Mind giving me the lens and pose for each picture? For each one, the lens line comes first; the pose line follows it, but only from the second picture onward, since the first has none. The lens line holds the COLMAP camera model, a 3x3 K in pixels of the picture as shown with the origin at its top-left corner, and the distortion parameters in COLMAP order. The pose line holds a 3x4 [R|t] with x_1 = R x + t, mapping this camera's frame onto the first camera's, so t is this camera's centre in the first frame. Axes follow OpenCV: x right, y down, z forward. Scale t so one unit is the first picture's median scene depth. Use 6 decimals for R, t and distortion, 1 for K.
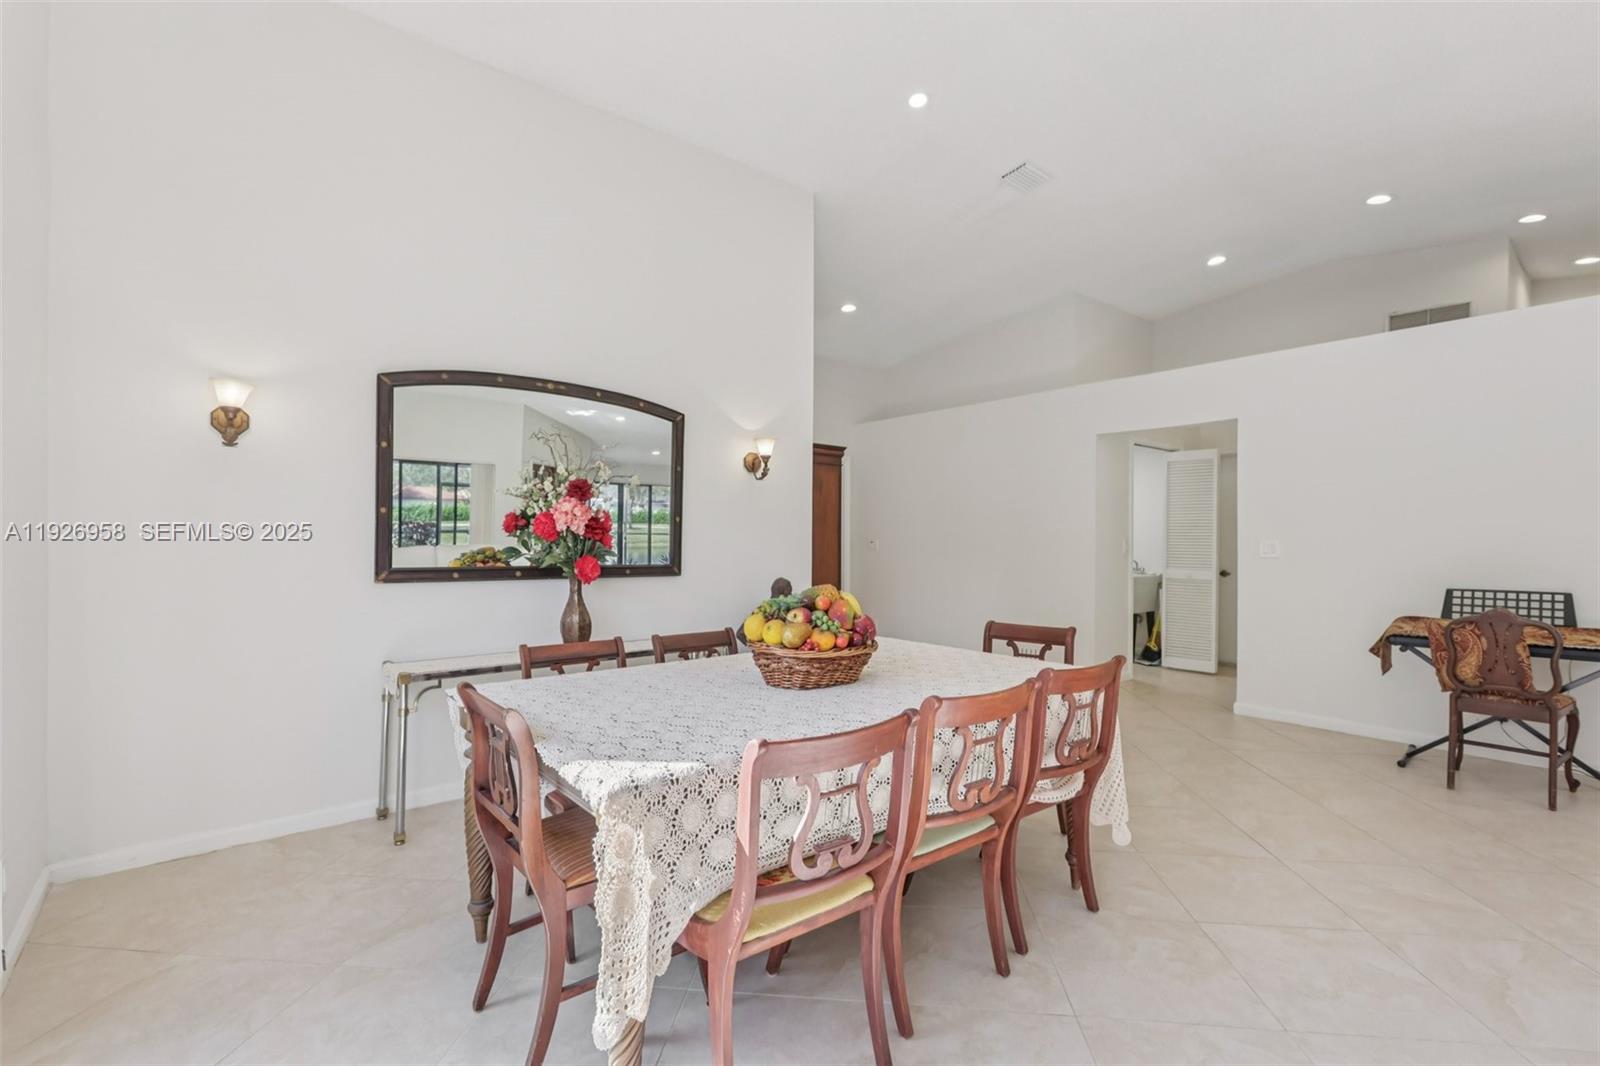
lens RADIAL K [[720.5, 0, 800.0], [0, 720.5, 533.0], [0, 0, 1]] dist [0.001957, 0.000694]
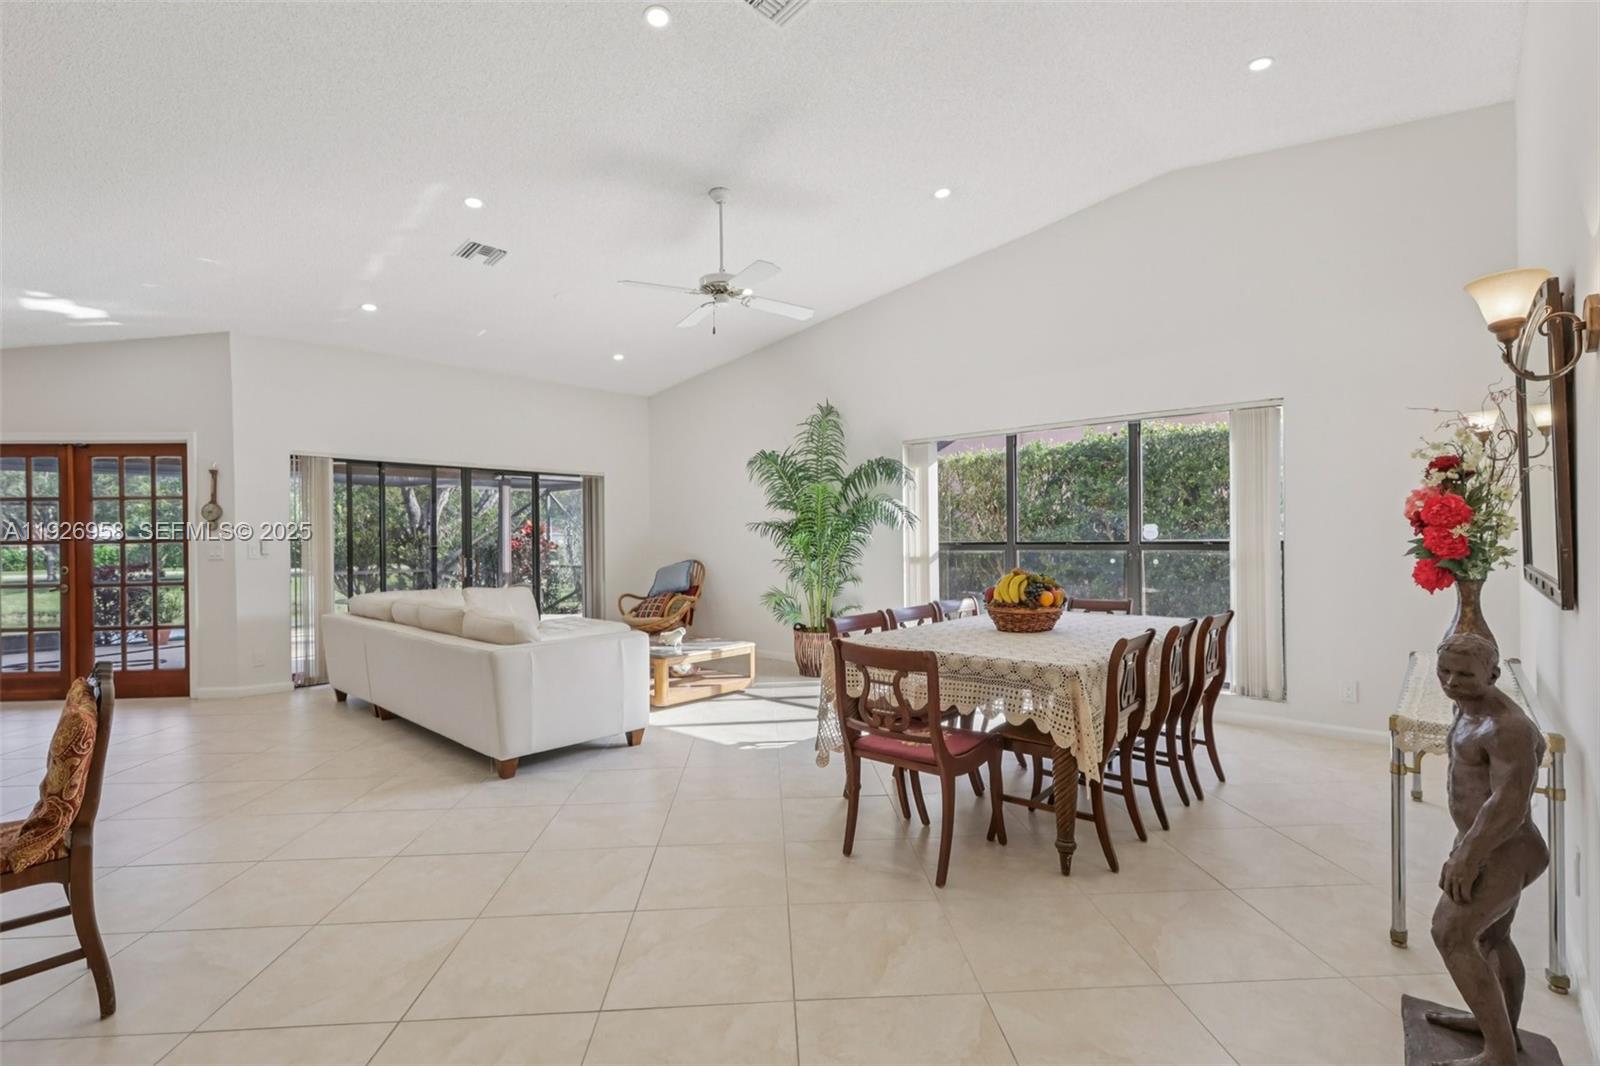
lens RADIAL K [[736.7, 0, 804.0], [0, 736.7, 539.7], [0, 0, 1]] dist [-0.000530, 0.001218]
pose [[-0.987777, 0.007083, -0.155710, 0.430607], [0.008421, 0.999933, -0.007932, 0.013079], [0.155643, -0.009147, -0.987771, 1.479054]]
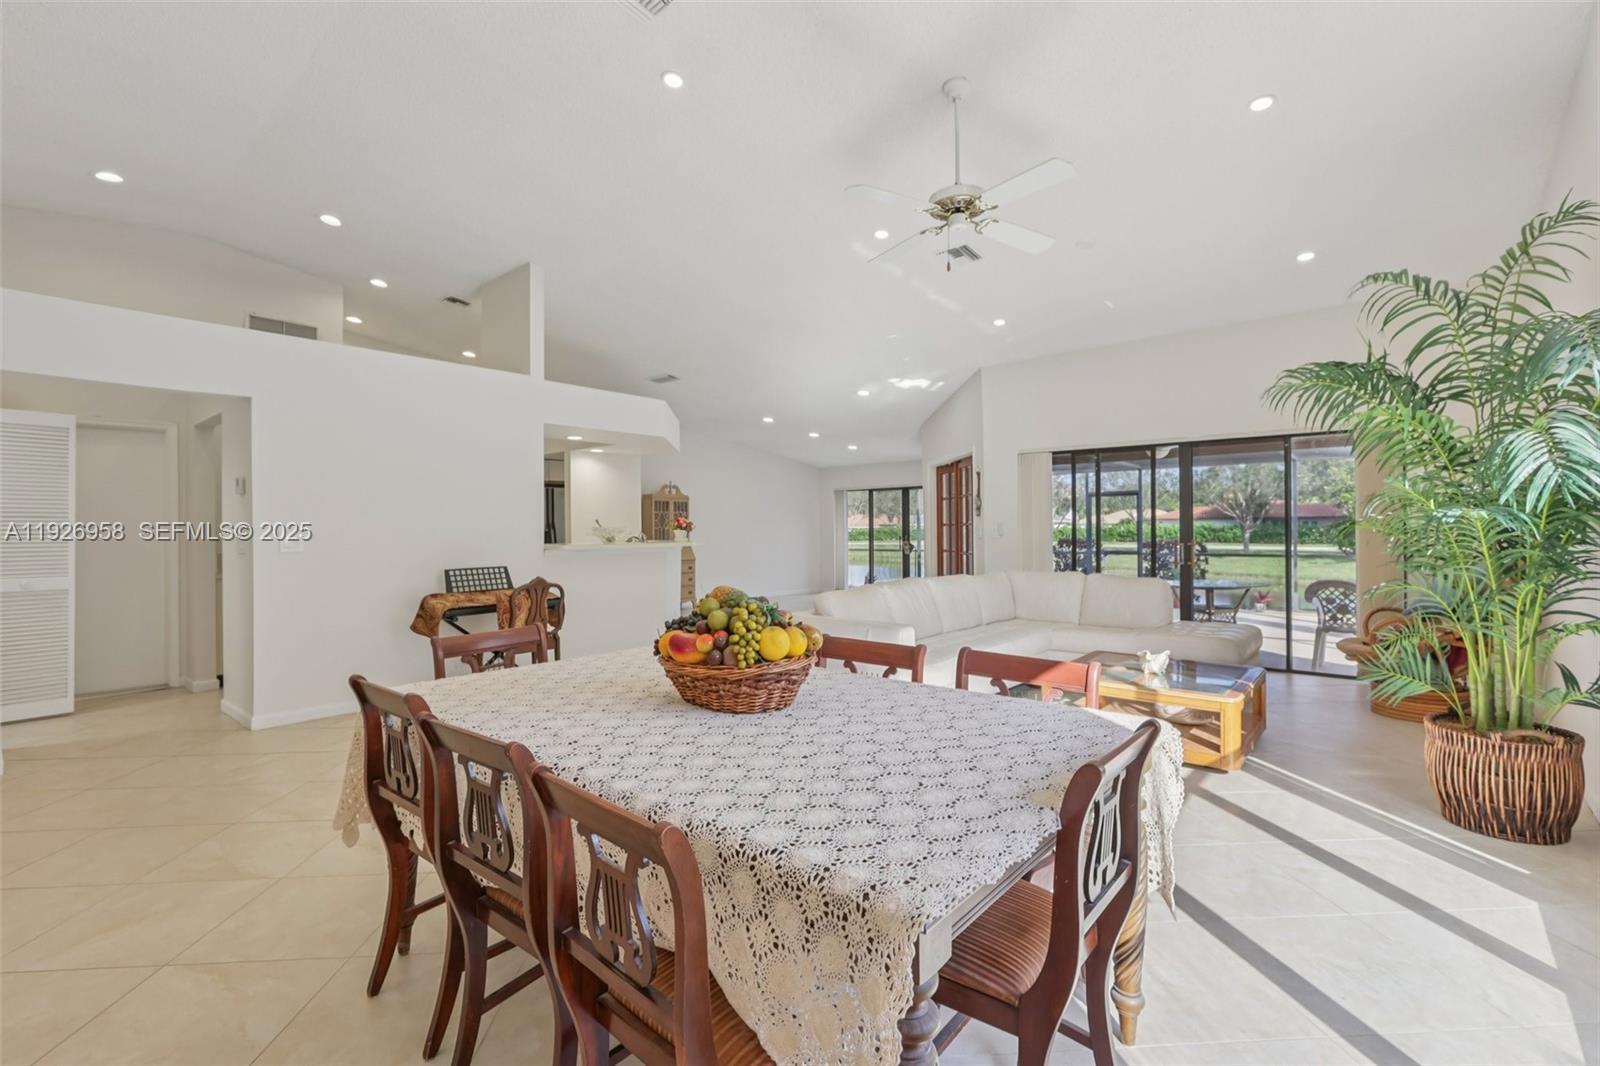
lens RADIAL K [[711.1, 0, 797.6], [0, 711.1, 529.0], [0, 0, 1]] dist [0.000620, 0.001314]
pose [[-0.171128, -0.002428, 0.985246, -0.483479], [0.000556, 0.999997, 0.002561, 0.001499], [-0.985249, 0.000986, -0.171126, 0.636468]]
